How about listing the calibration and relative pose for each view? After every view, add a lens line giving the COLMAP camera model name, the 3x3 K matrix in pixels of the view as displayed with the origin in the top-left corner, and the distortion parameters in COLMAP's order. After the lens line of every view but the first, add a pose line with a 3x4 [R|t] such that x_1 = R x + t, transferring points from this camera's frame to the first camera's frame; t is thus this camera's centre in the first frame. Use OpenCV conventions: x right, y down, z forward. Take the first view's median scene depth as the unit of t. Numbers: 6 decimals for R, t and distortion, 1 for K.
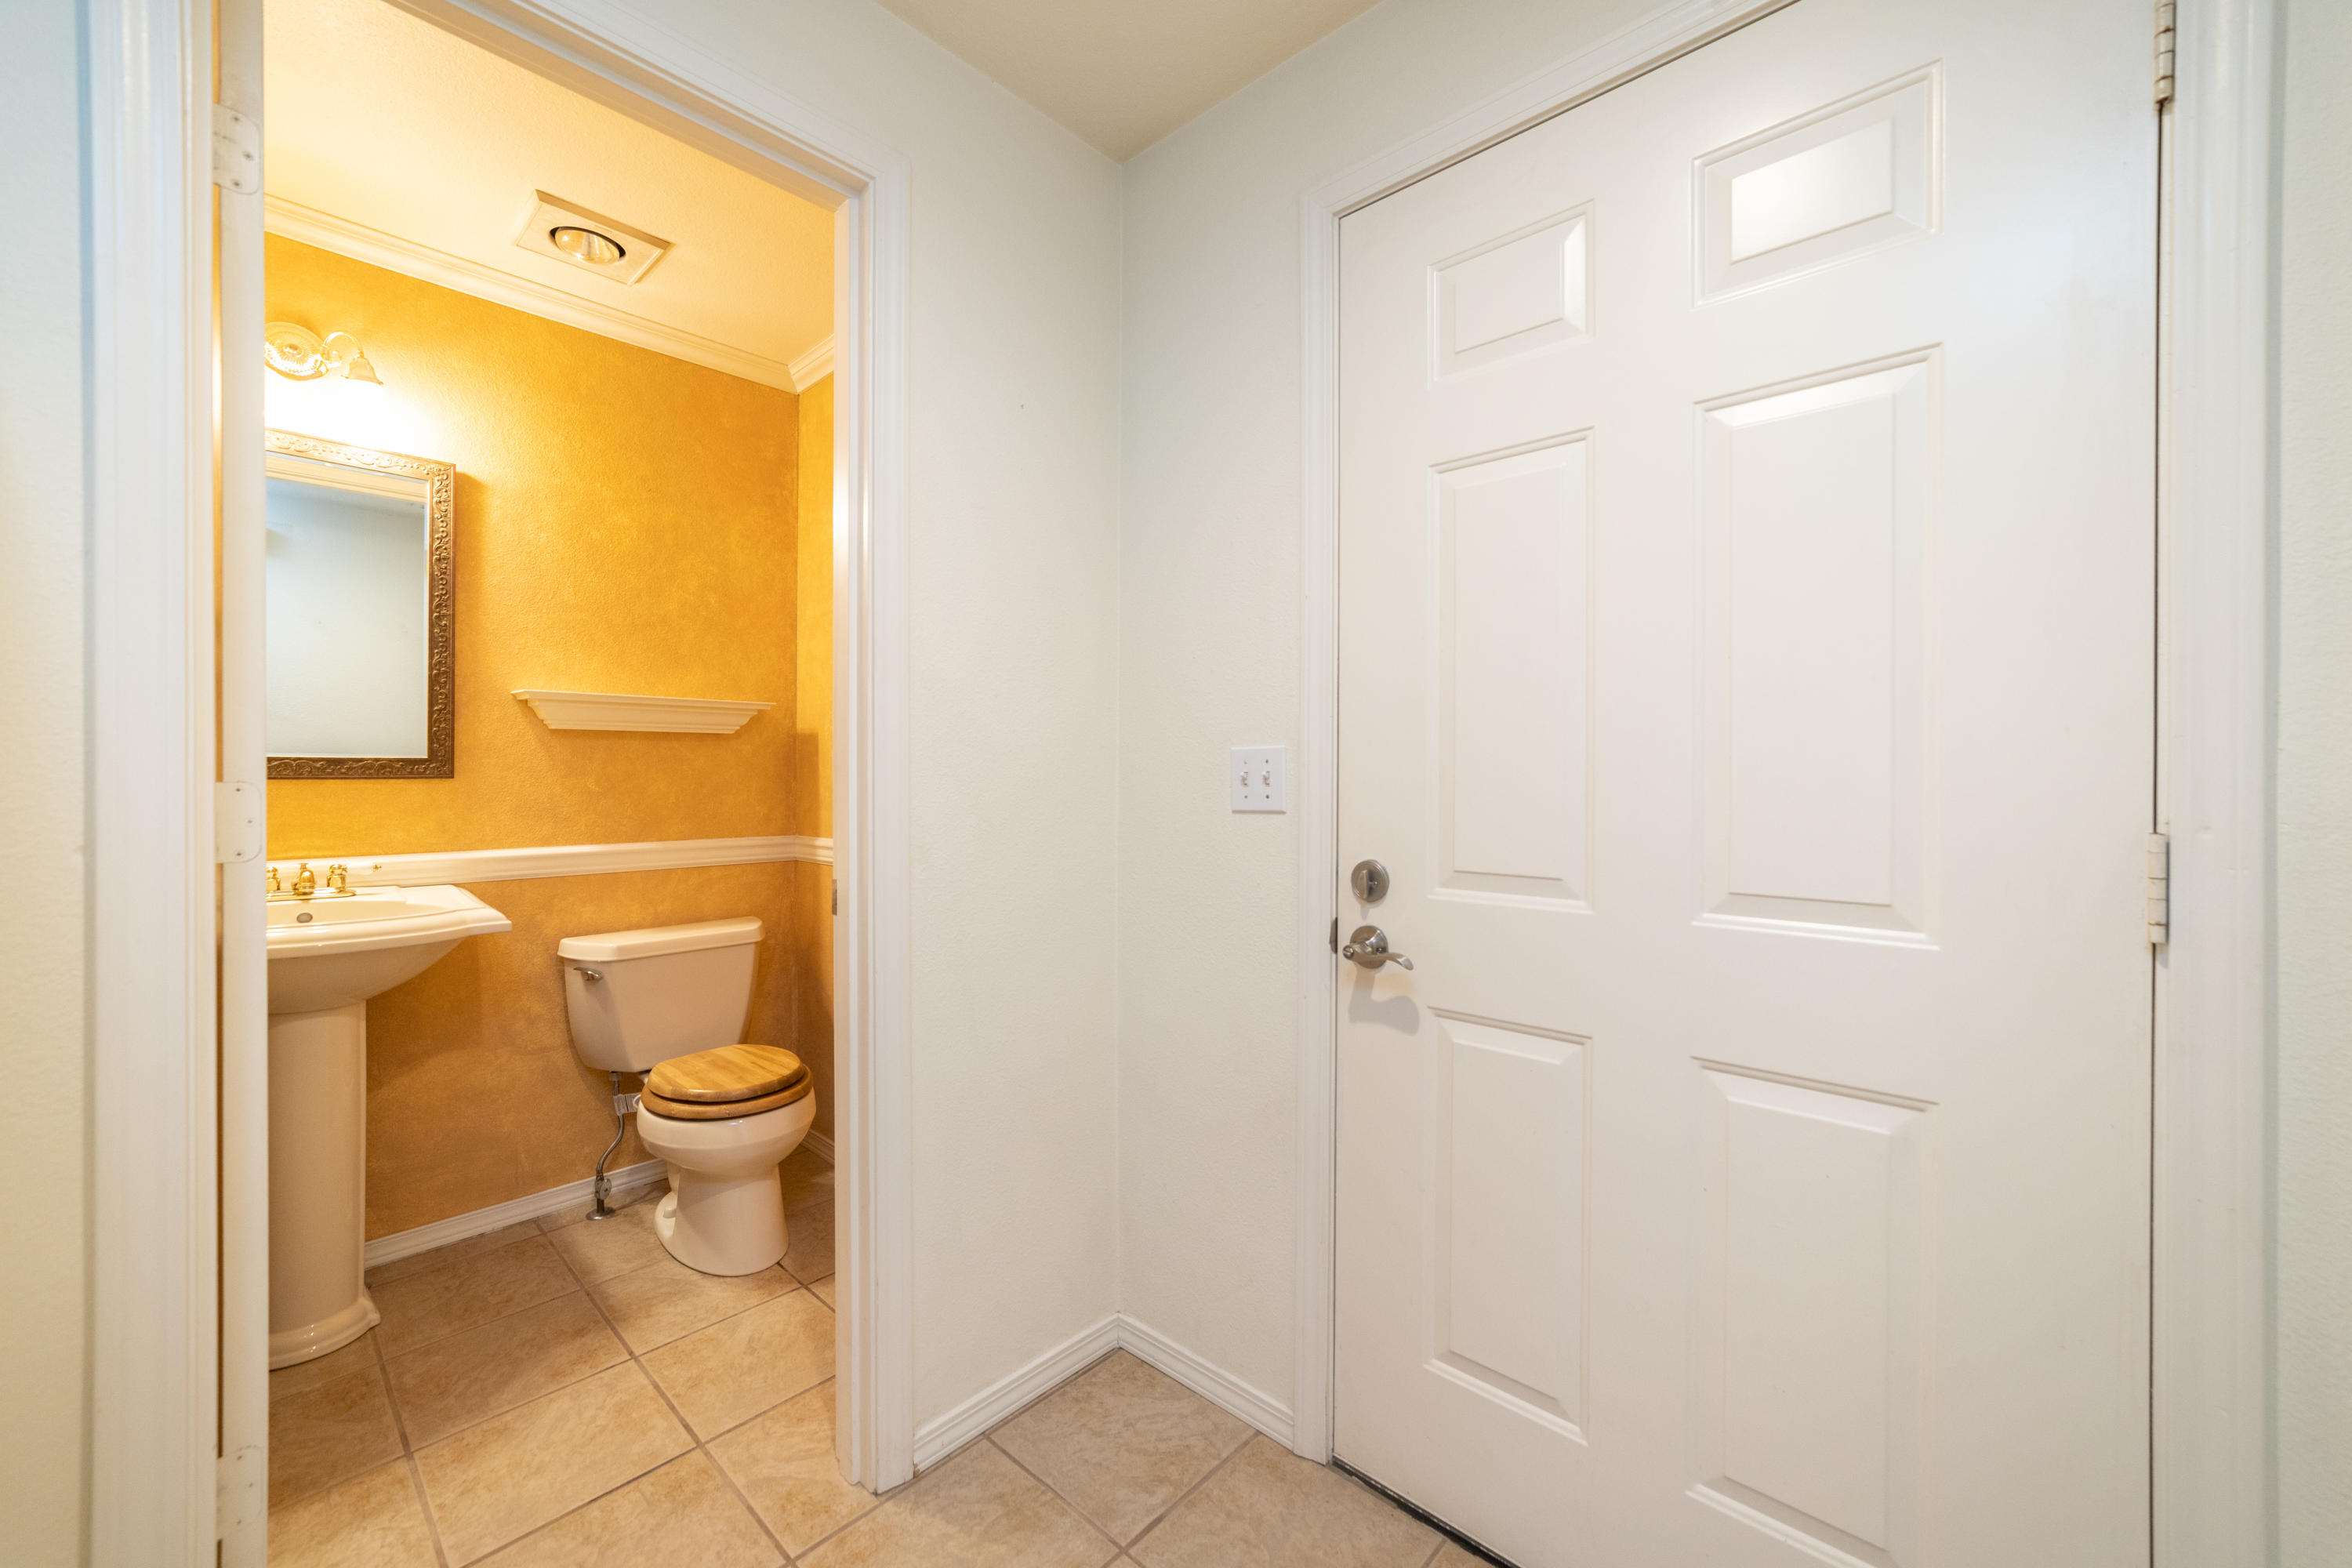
lens RADIAL K [[920.7, 0, 1176.0], [0, 920.7, 784.0], [0, 0, 1]] dist [-0.009772, 0.003719]
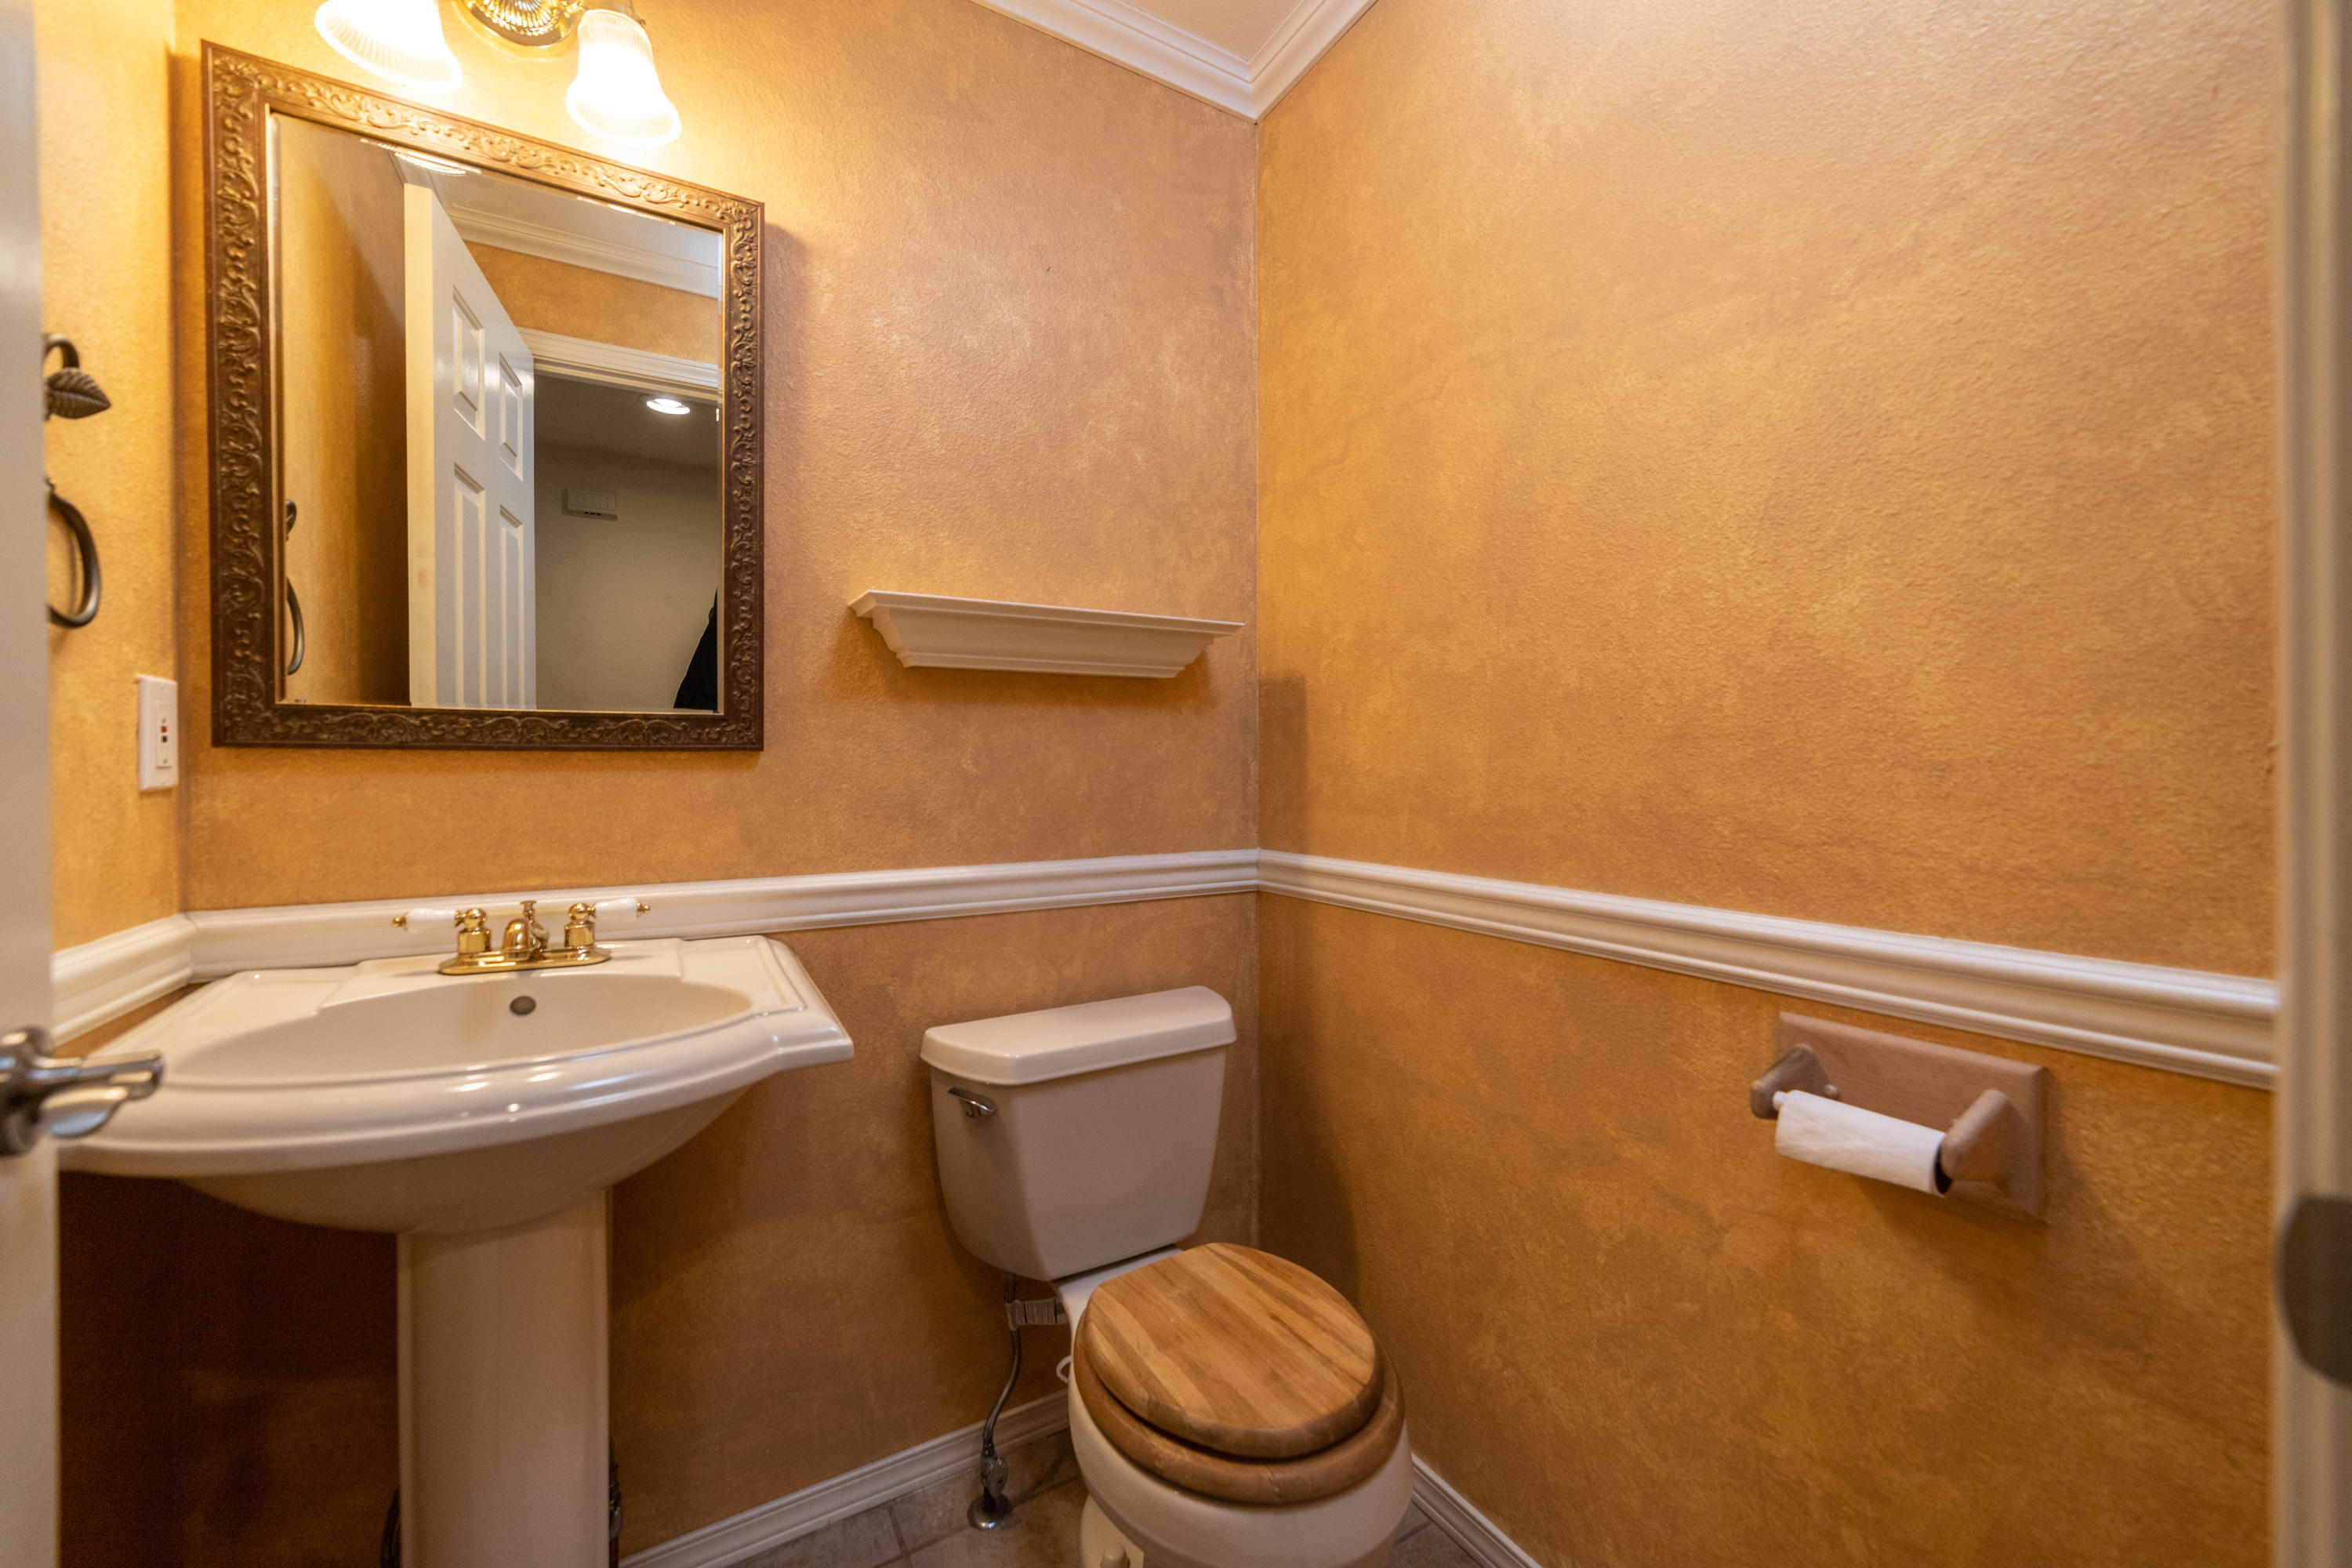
lens RADIAL K [[910.0, 0, 1176.0], [0, 910.0, 784.0], [0, 0, 1]] dist [-0.025641, 0.009840]
pose [[0.959581, -0.004432, -0.281399, -0.359097], [0.004879, 0.999988, 0.000888, 0.014849], [0.281391, -0.002225, 0.959591, 0.499088]]
